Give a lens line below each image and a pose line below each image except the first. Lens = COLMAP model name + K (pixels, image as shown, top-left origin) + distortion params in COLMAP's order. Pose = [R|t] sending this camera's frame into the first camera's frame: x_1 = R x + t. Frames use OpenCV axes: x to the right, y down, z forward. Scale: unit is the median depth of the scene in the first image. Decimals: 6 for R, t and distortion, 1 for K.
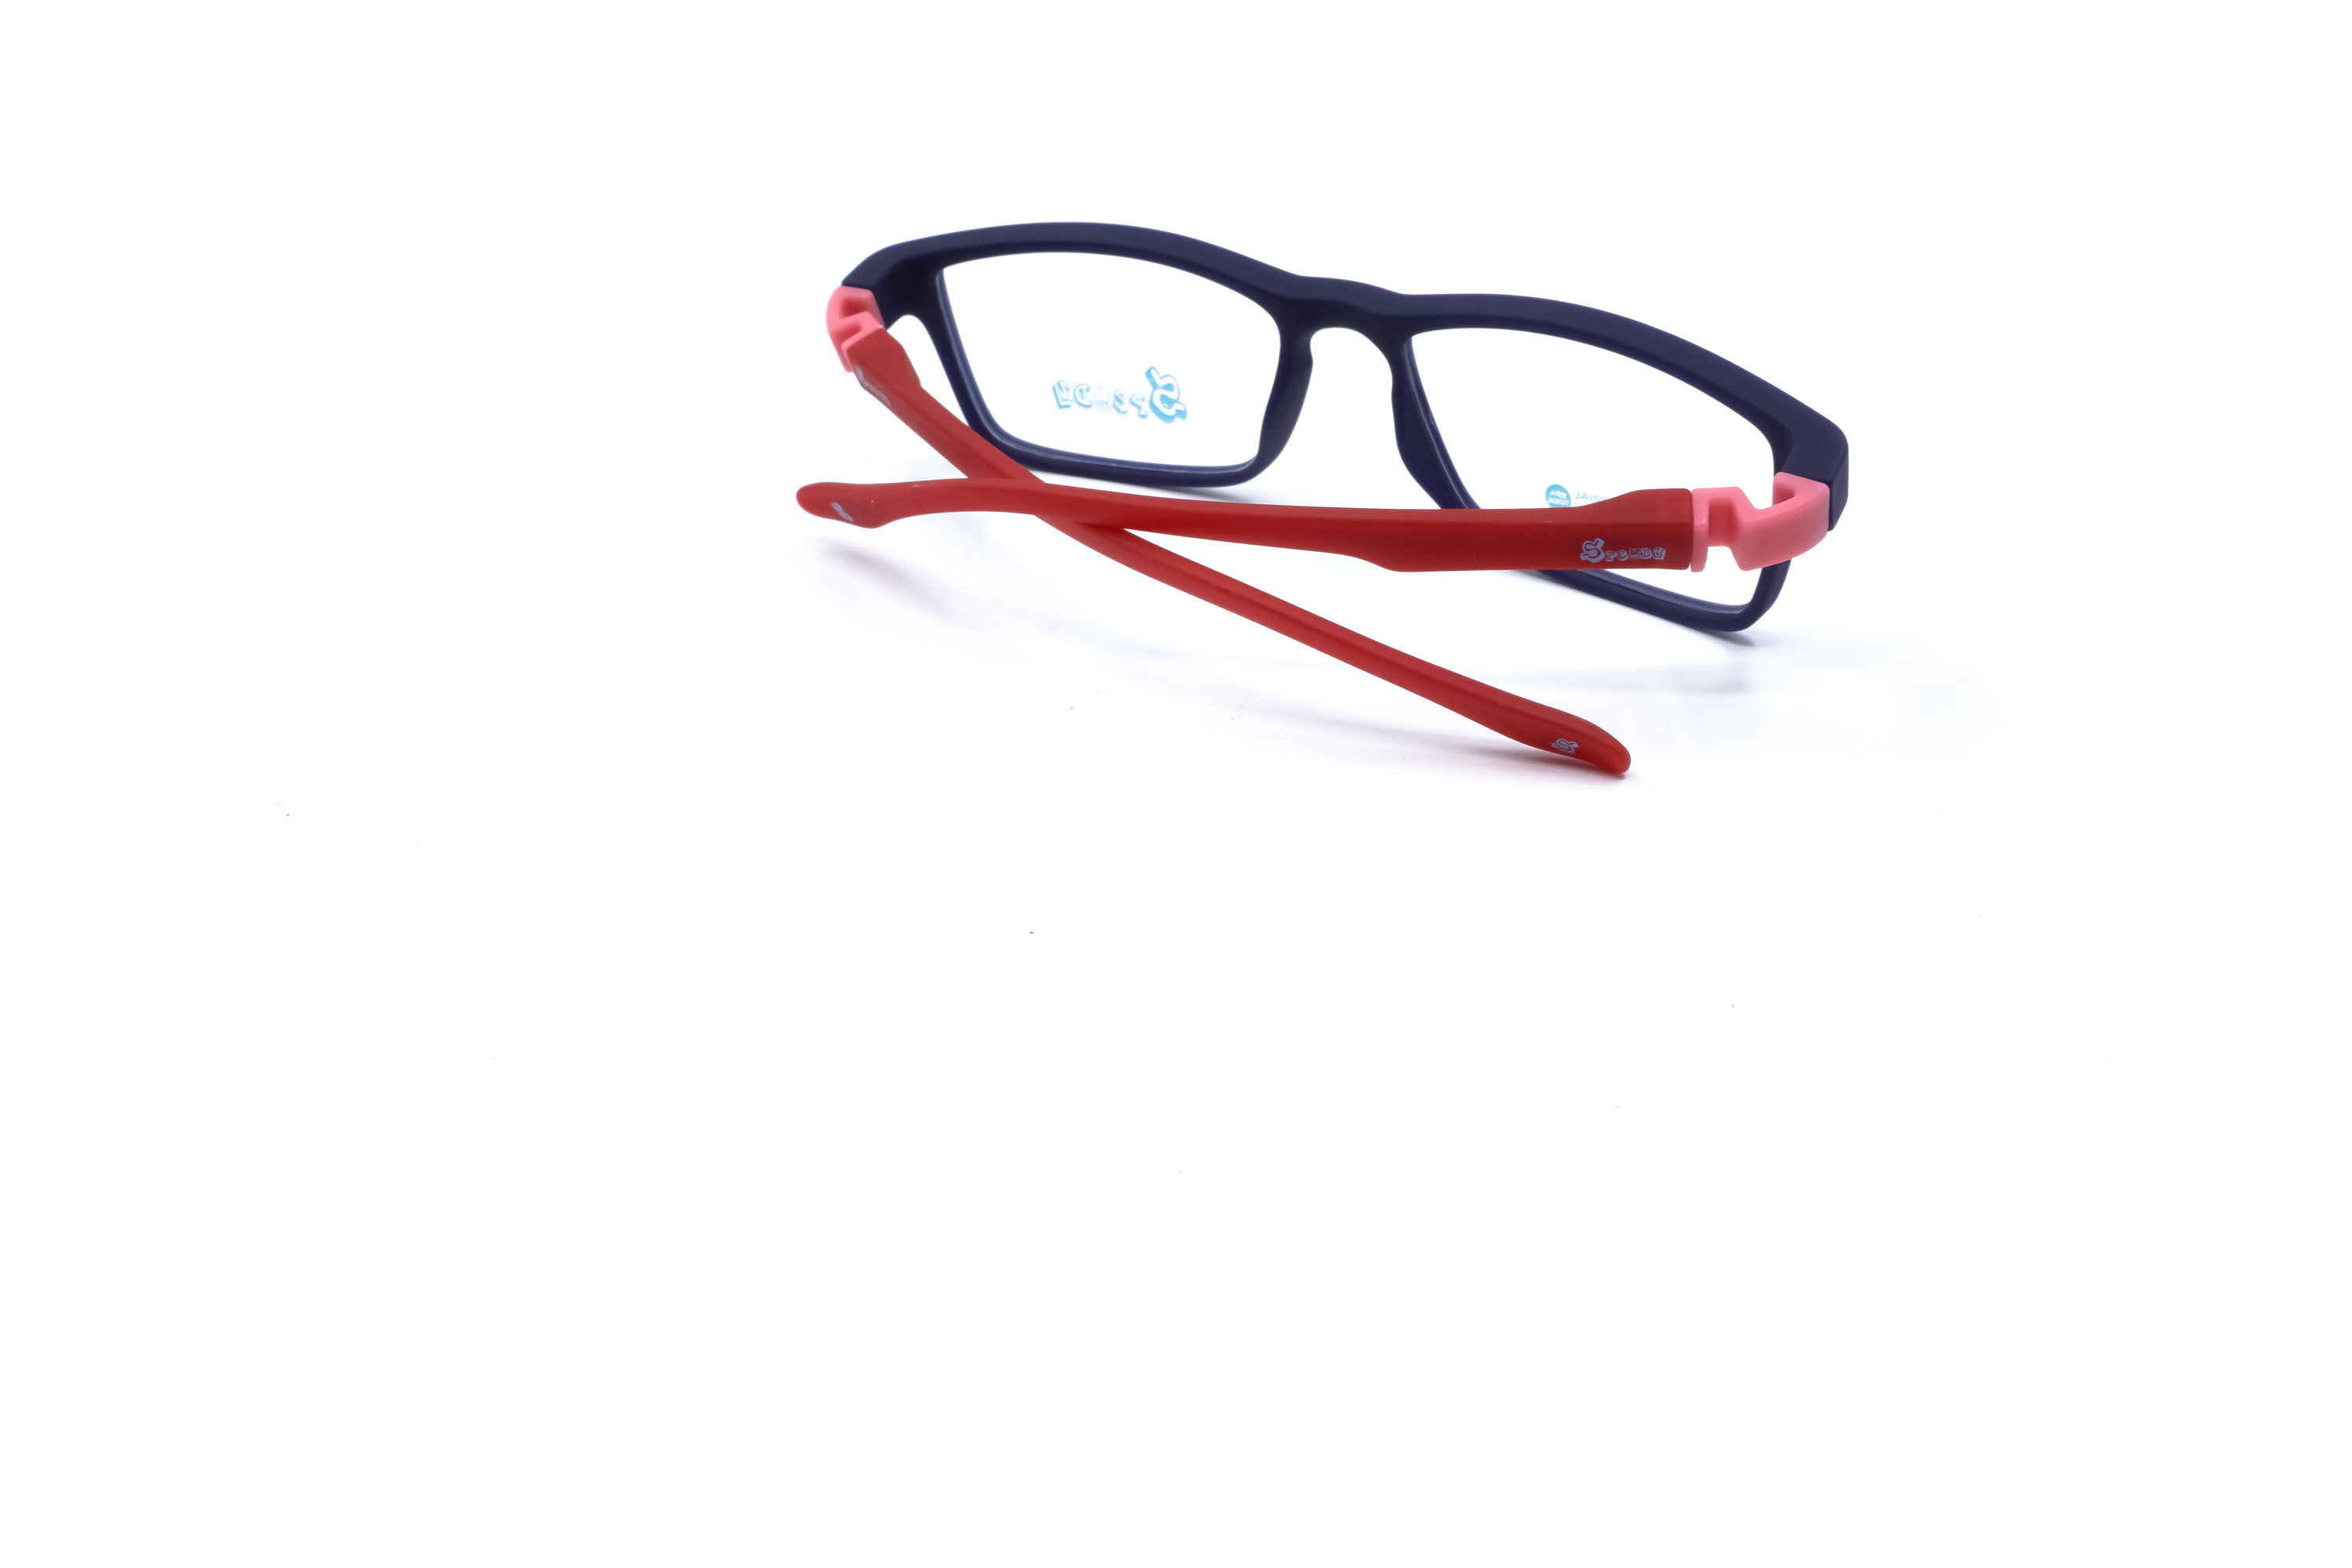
lens RADIAL K [[2394.7, 0, 1178.4], [0, 2394.7, 784.9], [0, 0, 1]] dist [0.053470, 0.000000]
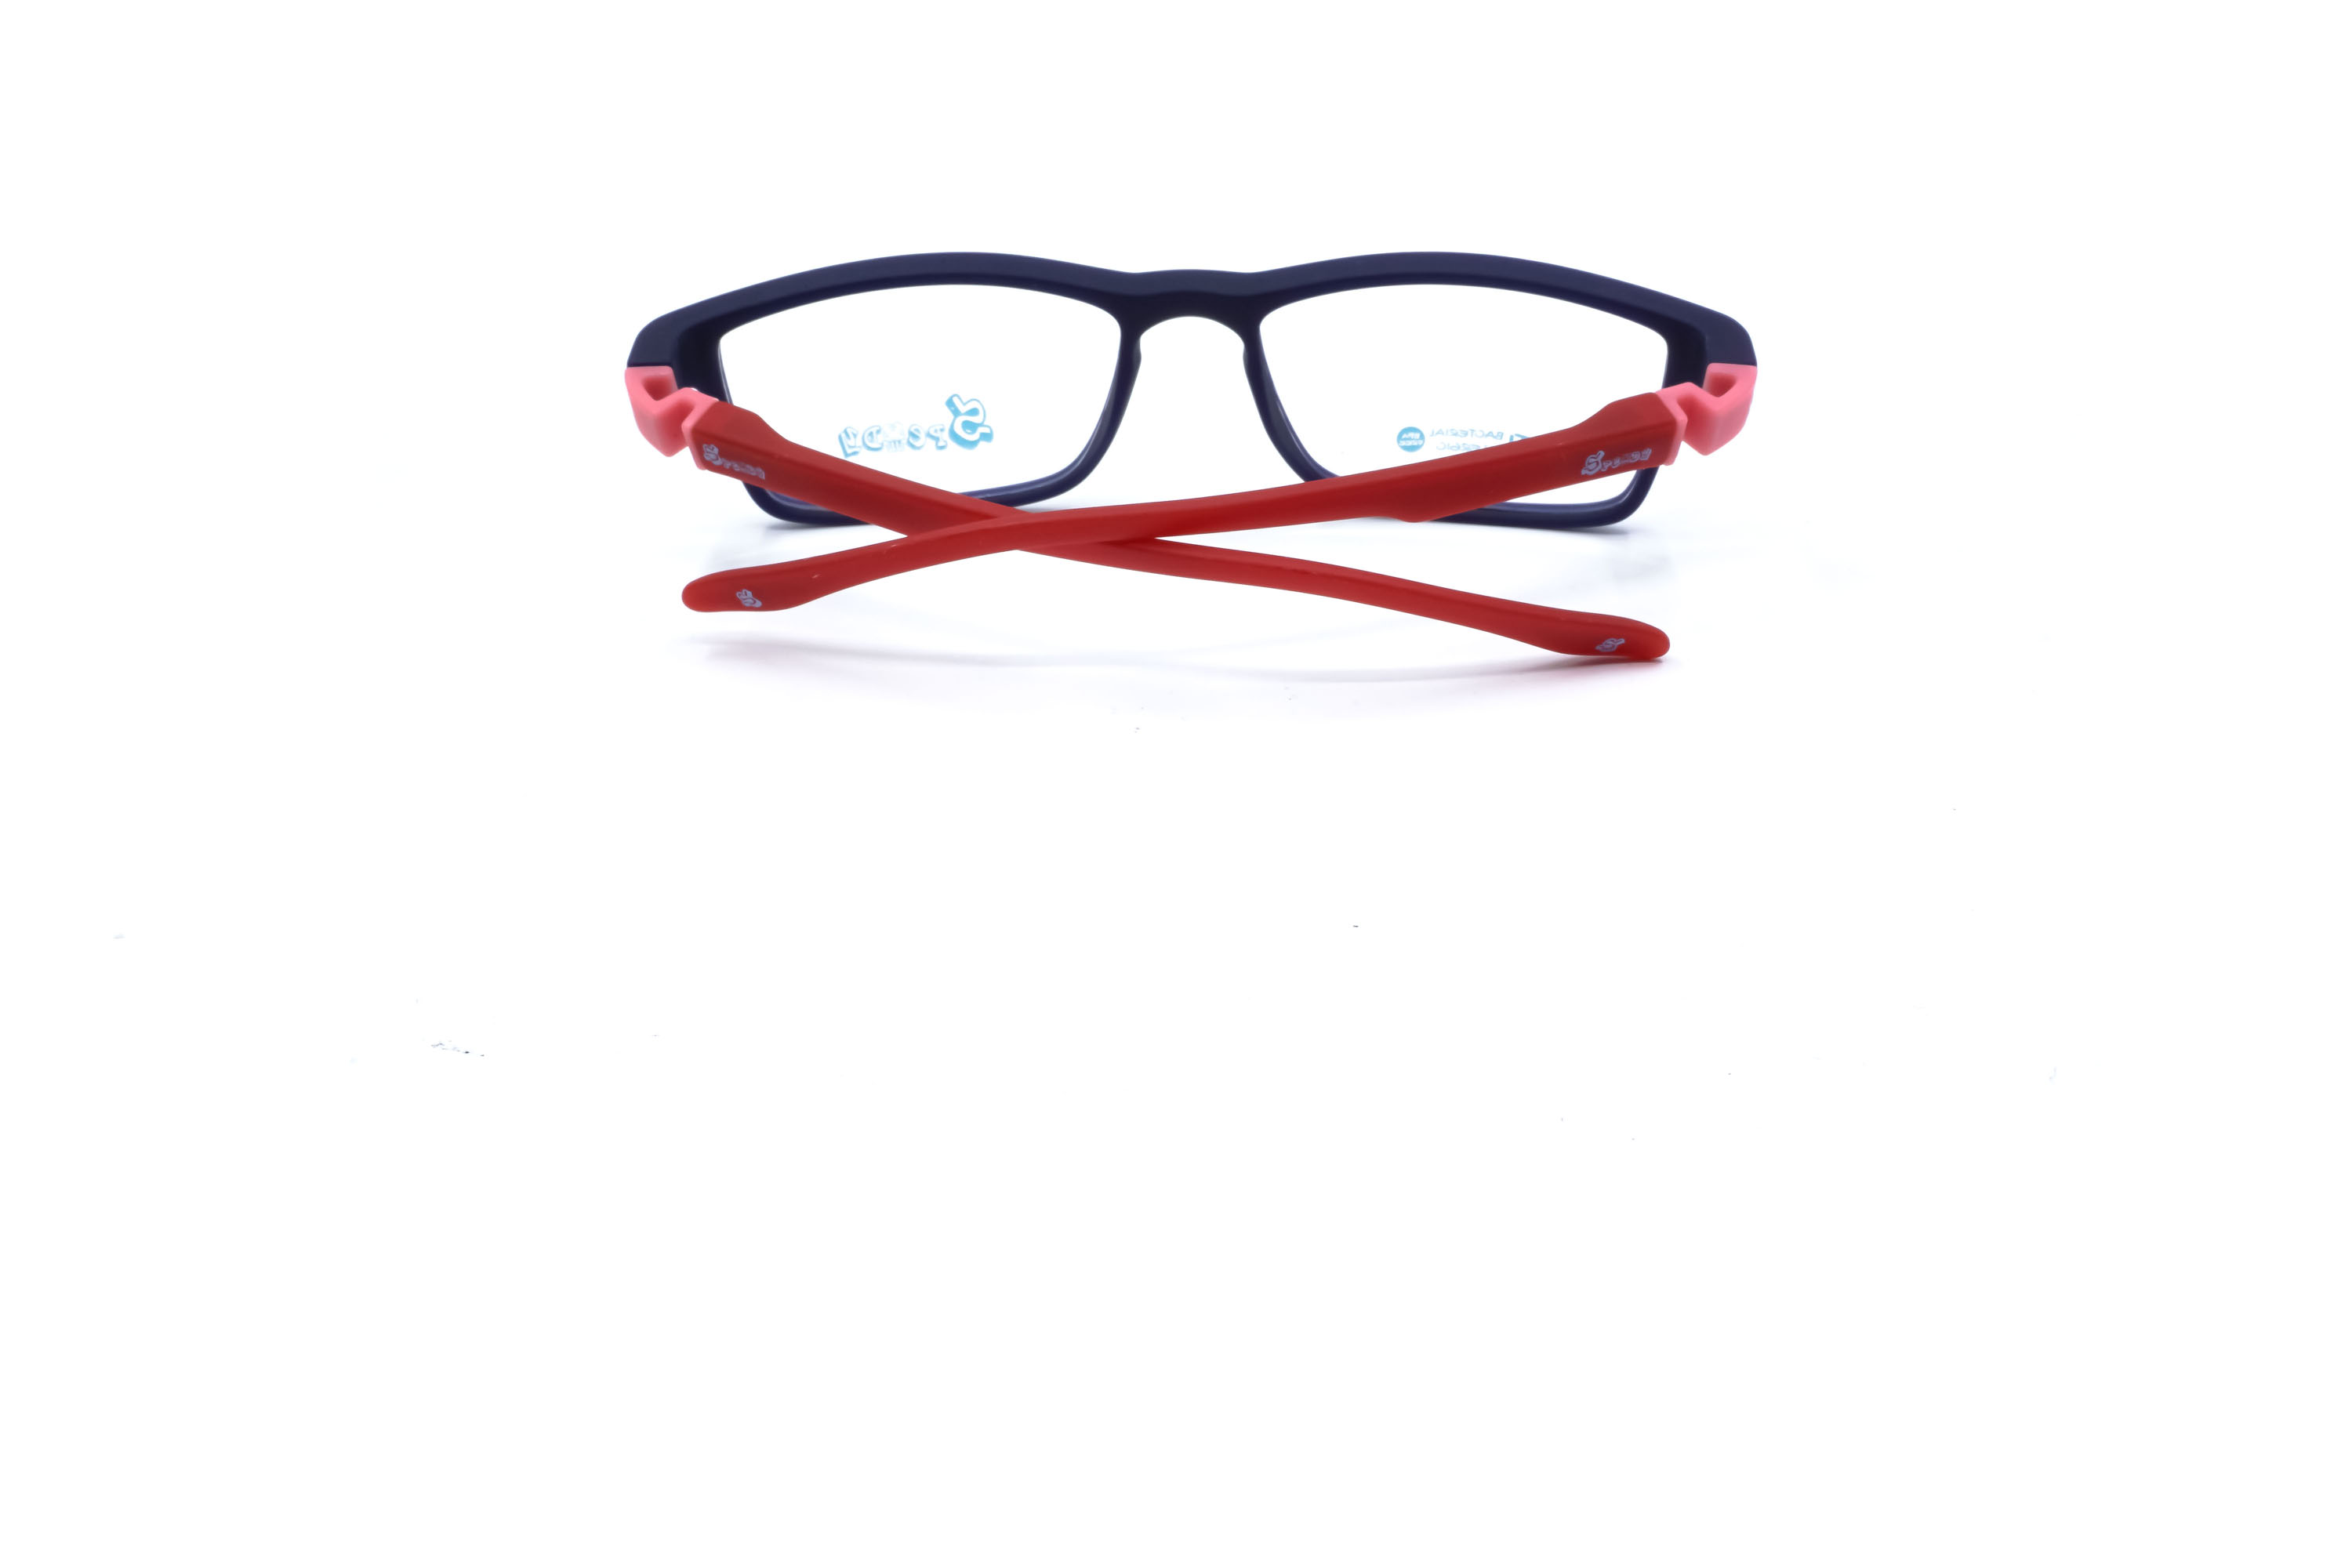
lens RADIAL K [[2394.7, 0, 1178.0], [0, 2394.7, 779.9], [0, 0, 1]] dist [0.053470, 0.000000]
pose [[0.861804, -0.245538, 0.443853, -0.414572], [0.250348, 0.966925, 0.048815, -0.048826], [-0.441158, 0.069049, 0.894769, 0.100693]]
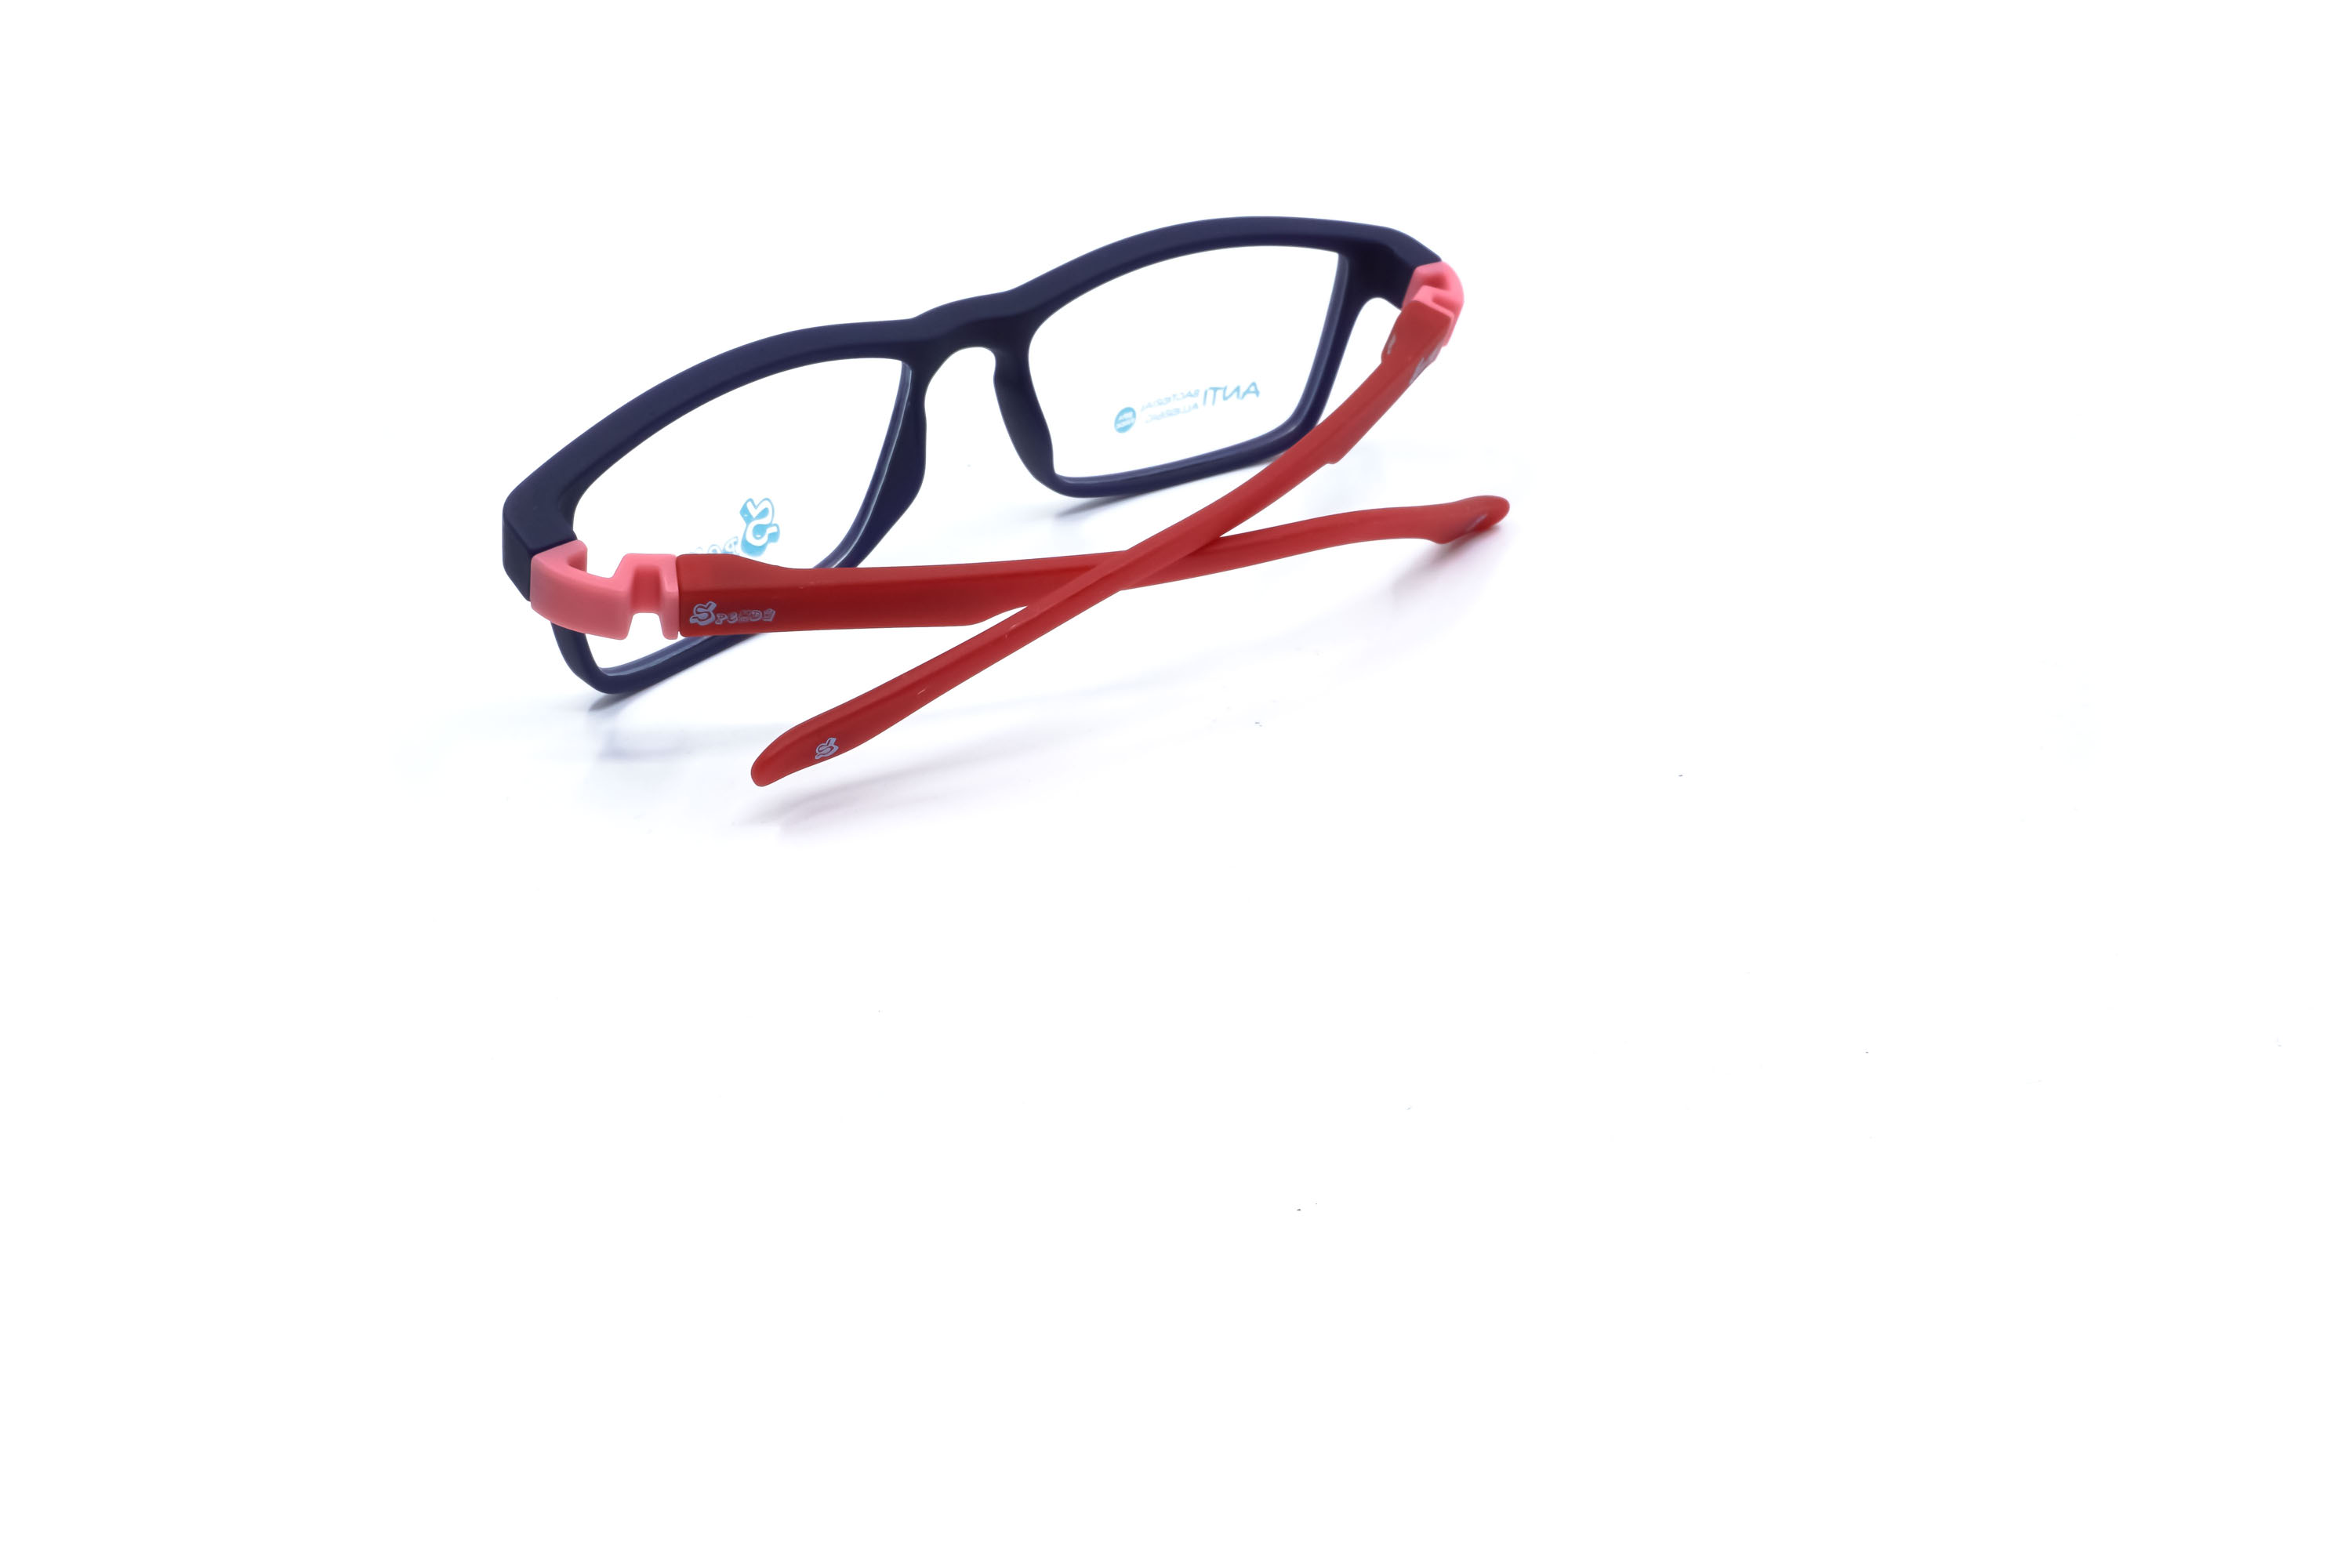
lens RADIAL K [[2394.7, 0, 1171.7], [0, 2394.7, 798.3], [0, 0, 1]] dist [0.053470, 0.000000]
pose [[0.254349, -0.469861, 0.845303, -0.791824], [0.490864, 0.815816, 0.305772, -0.285668], [-0.833282, 0.337155, 0.438140, 0.532711]]
